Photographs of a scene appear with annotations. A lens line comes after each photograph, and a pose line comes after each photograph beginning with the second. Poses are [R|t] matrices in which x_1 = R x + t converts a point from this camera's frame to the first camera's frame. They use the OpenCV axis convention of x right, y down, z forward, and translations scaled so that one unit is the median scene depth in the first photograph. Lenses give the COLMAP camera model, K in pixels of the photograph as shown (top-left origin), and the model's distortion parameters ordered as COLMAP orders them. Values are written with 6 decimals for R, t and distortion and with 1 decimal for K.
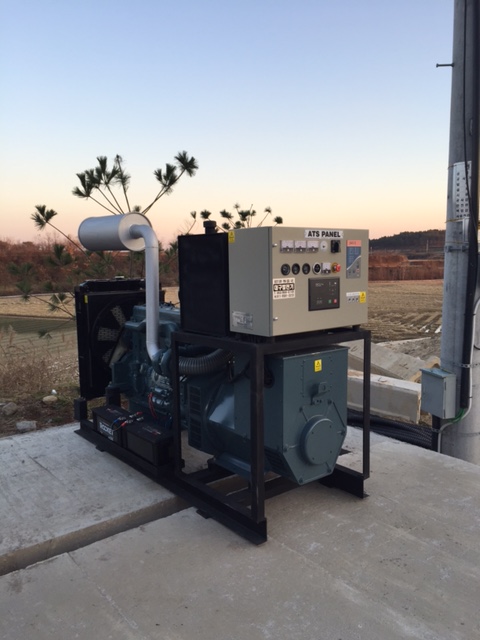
lens RADIAL K [[546.0, 0, 243.4], [0, 546.0, 324.1], [0, 0, 1]] dist [0.051980, -0.020863]
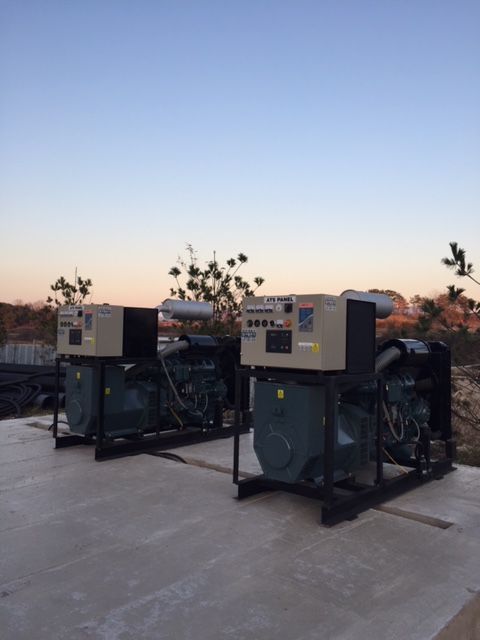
lens RADIAL K [[546.0, 0, 236.5], [0, 546.0, 324.5], [0, 0, 1]] dist [0.051980, -0.020863]
pose [[0.165373, -0.006818, -0.986208, 1.481598], [-0.142677, 0.989291, -0.030764, -0.039286], [0.975856, 0.145797, 0.162629, 0.645084]]
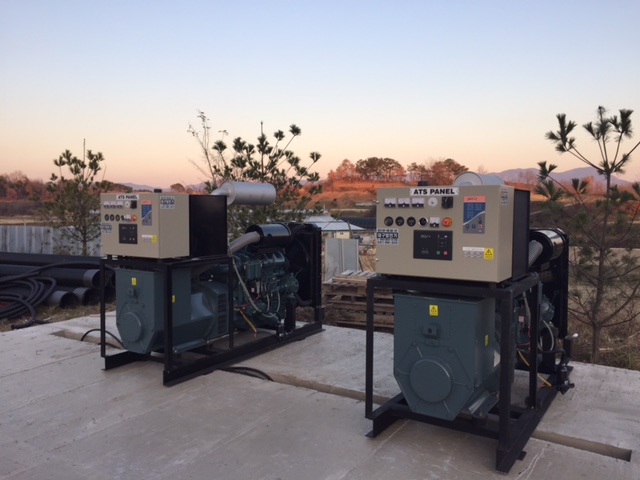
lens RADIAL K [[546.7, 0, 319.3], [0, 546.7, 242.6], [0, 0, 1]] dist [0.050285, -0.027839]
pose [[0.314112, 0.074231, -0.946480, 1.097010], [-0.120126, 0.992034, 0.037937, -0.073366], [0.941756, 0.101781, 0.320526, 0.420345]]
